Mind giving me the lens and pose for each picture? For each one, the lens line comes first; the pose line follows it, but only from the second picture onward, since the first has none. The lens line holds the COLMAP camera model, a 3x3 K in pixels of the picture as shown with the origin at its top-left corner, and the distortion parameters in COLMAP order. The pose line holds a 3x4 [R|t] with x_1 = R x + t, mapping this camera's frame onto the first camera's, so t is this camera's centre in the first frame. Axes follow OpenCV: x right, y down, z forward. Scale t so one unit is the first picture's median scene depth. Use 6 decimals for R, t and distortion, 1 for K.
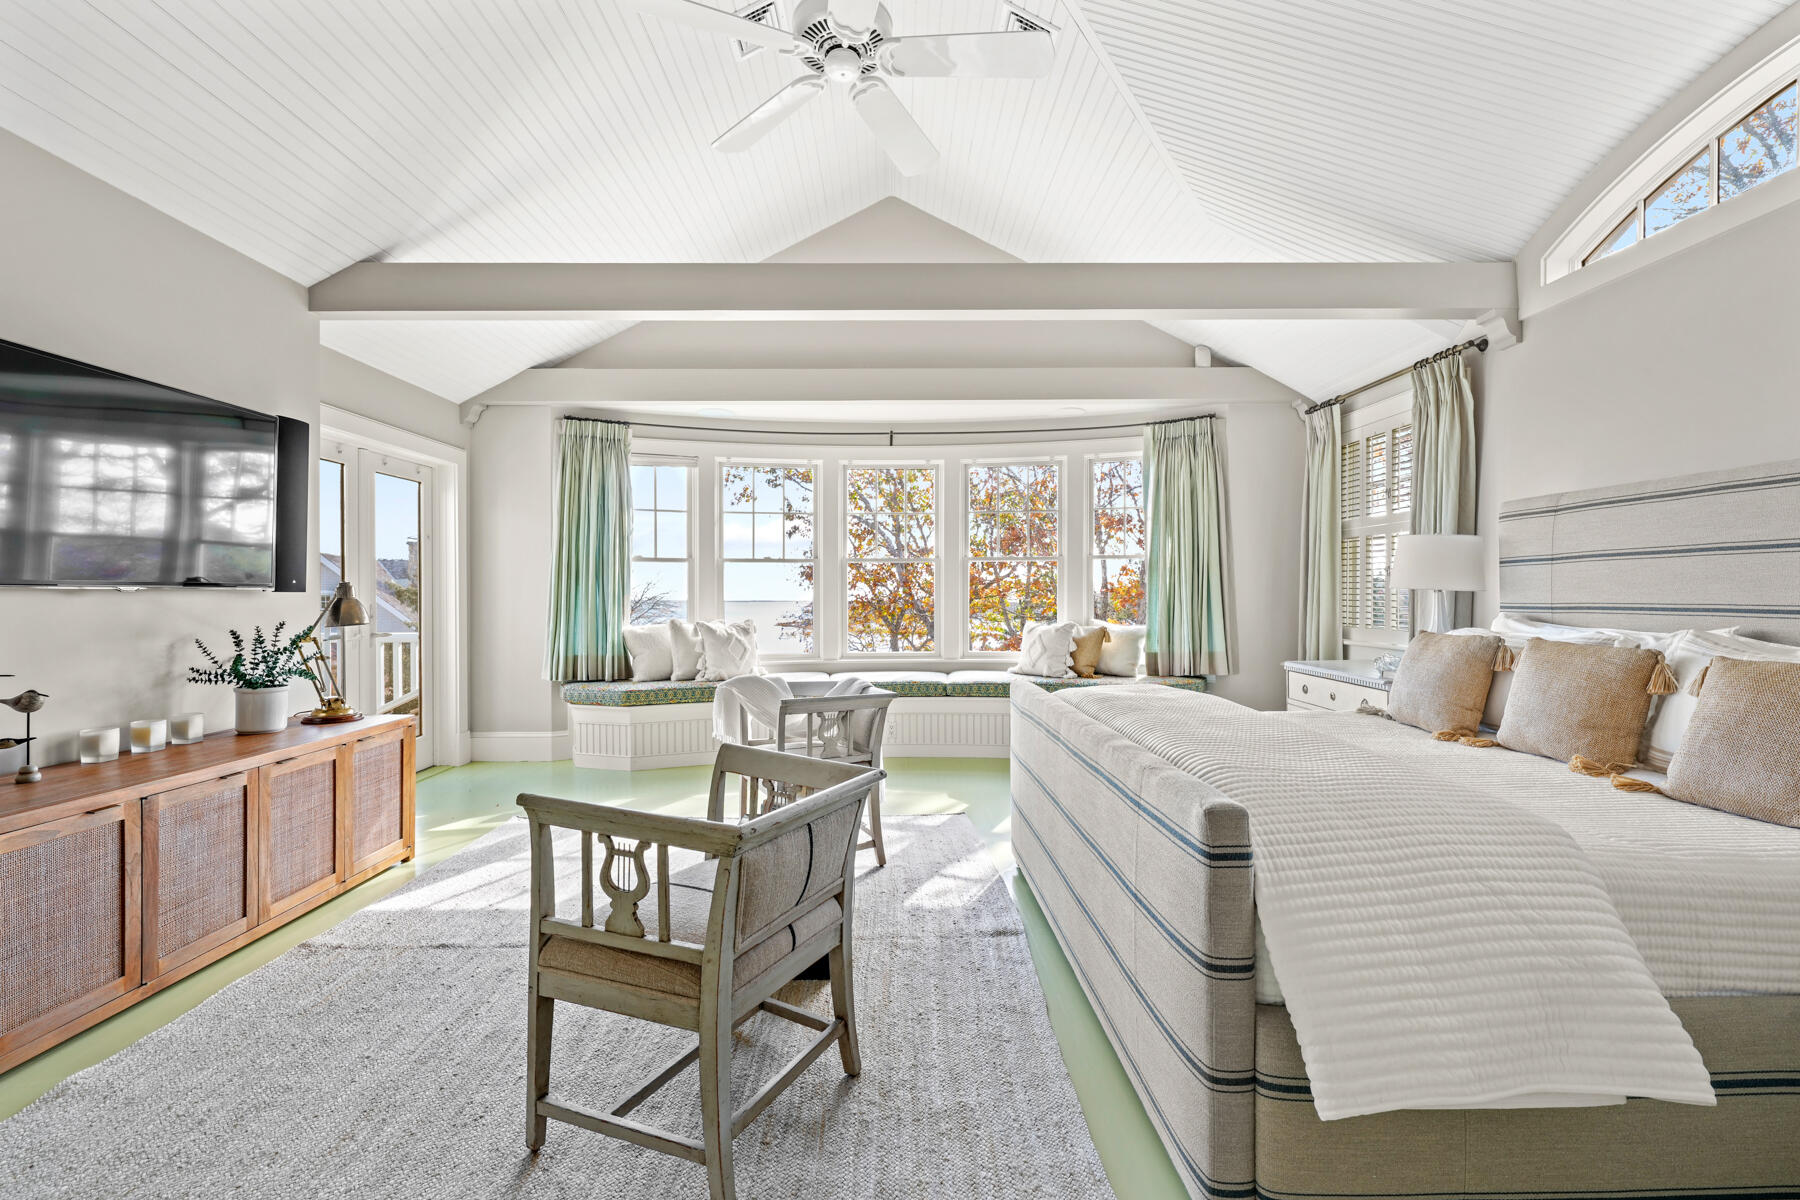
lens RADIAL K [[774.4, 0, 894.5], [0, 774.4, 596.2], [0, 0, 1]] dist [-0.001547, -0.000386]
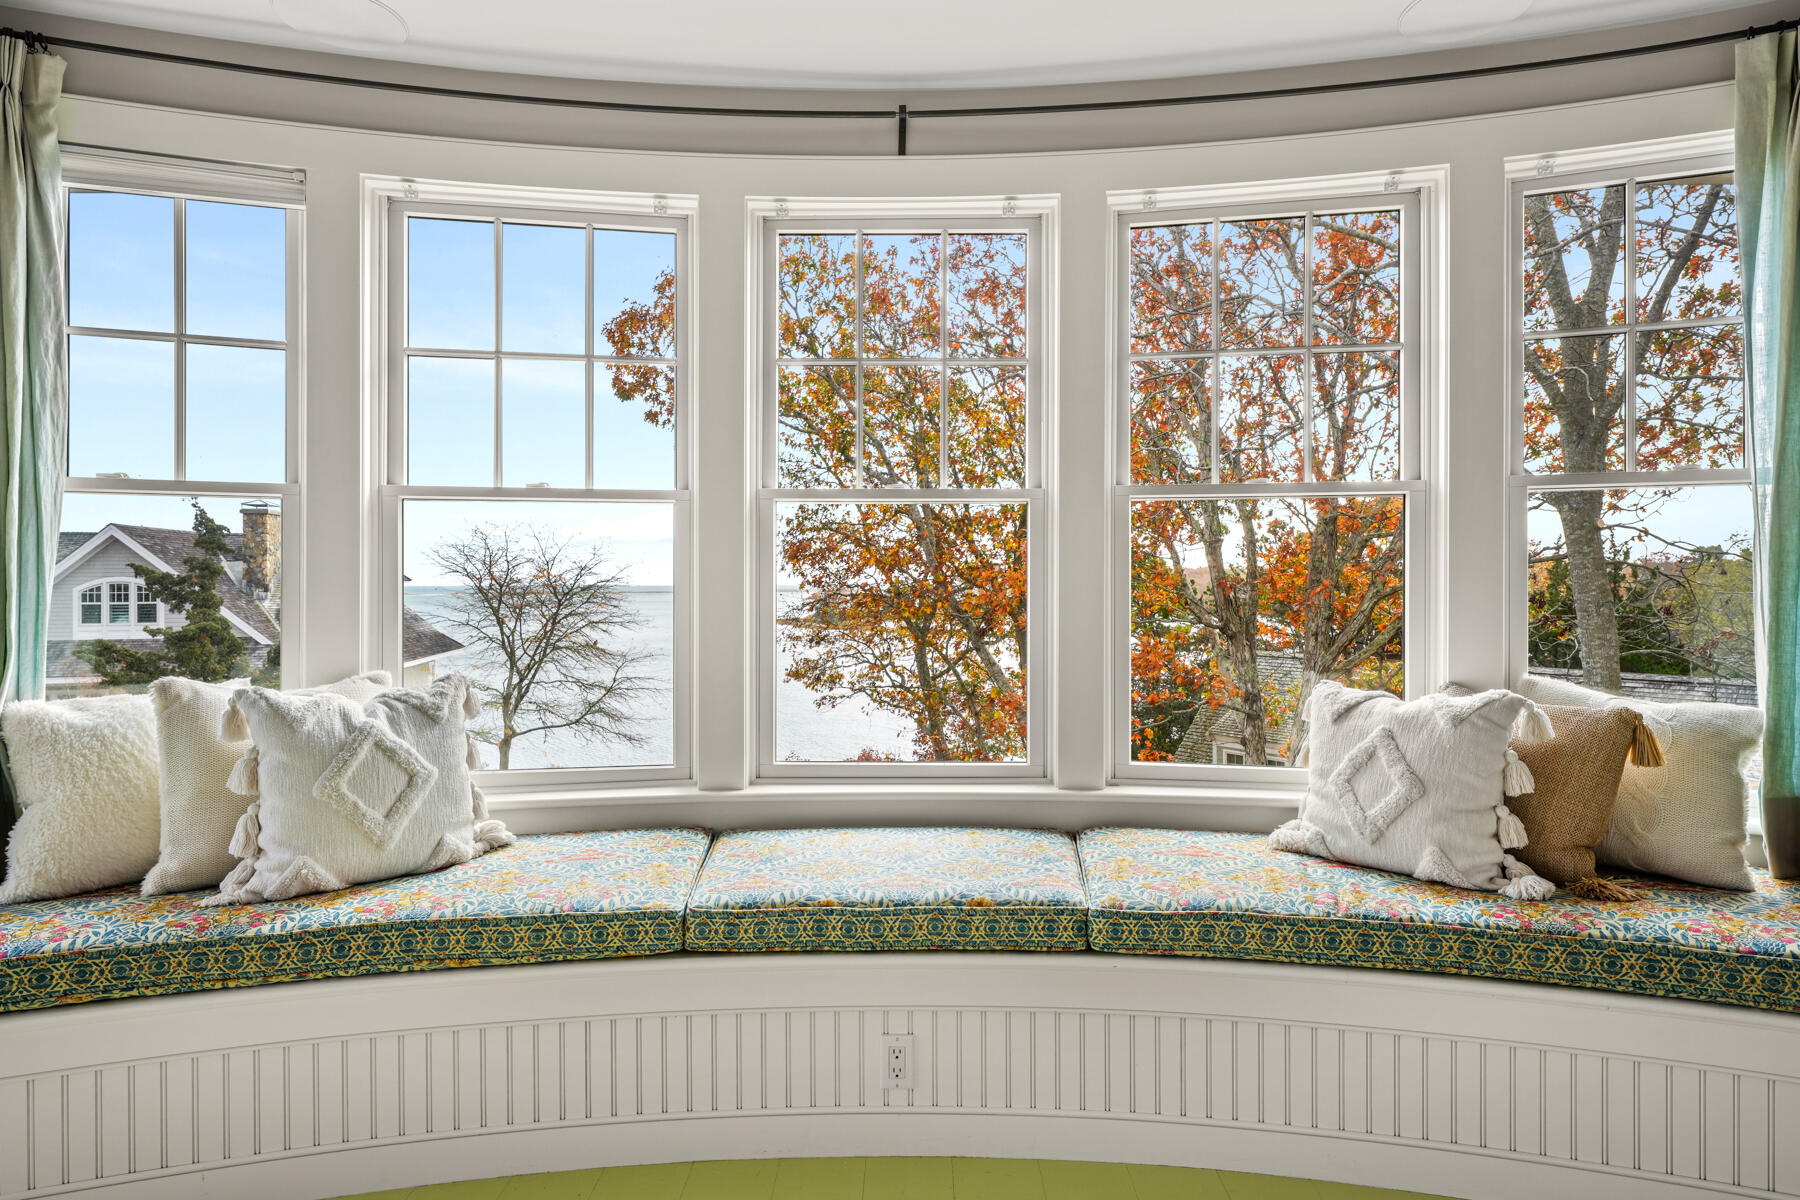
lens RADIAL K [[1023.0, 0, 907.8], [0, 1023.0, 578.3], [0, 0, 1]] dist [0.000761, -0.000192]
pose [[0.999906, 0.001461, -0.013614, 0.005260], [-0.001548, 0.999979, -0.006340, -0.007372], [0.013604, 0.006361, 0.999887, 0.619762]]
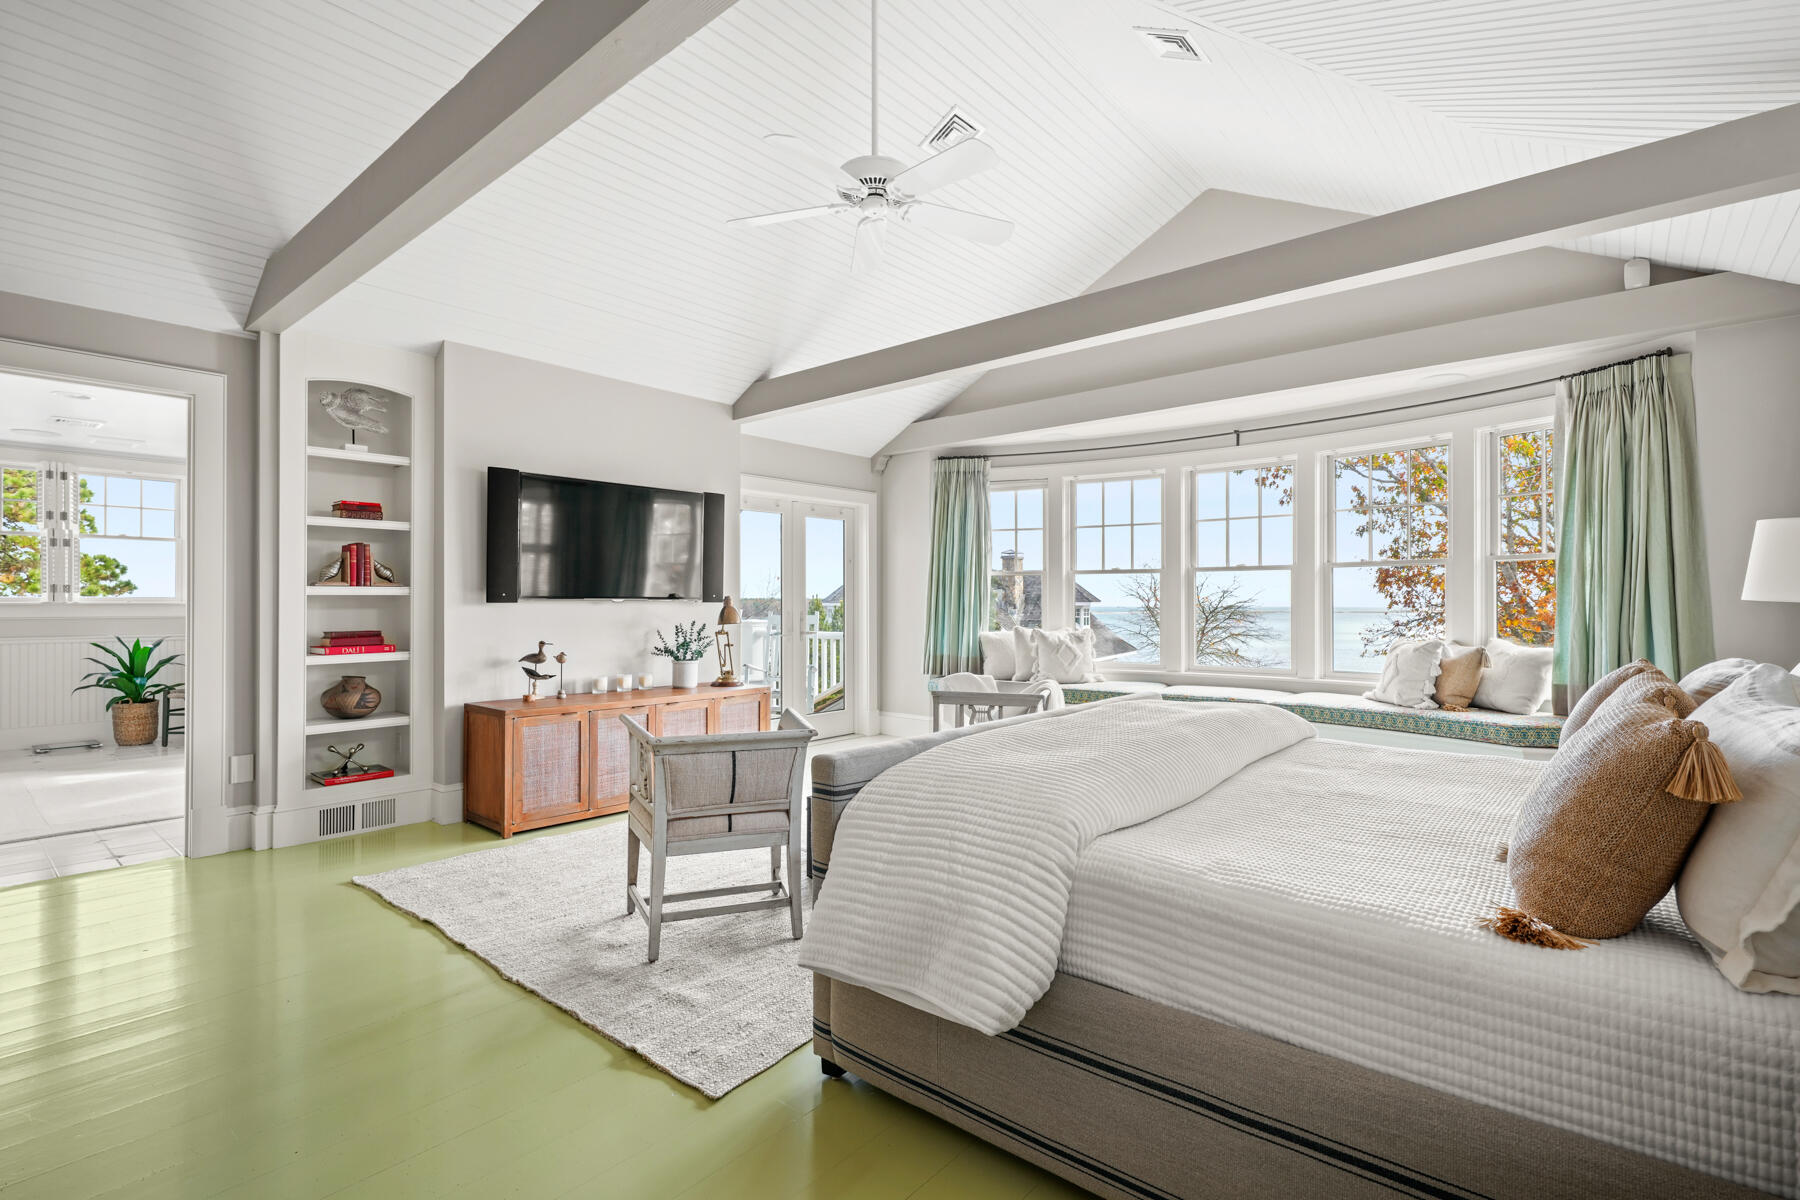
lens RADIAL K [[819.7, 0, 900.0], [0, 819.7, 600.0], [0, 0, 1]] dist [0.000216, 0.000853]
pose [[0.758581, 0.000051, -0.651579, 0.367598], [-0.003986, 0.999982, -0.004563, -0.002610], [0.651567, 0.006058, 0.758567, -0.013439]]
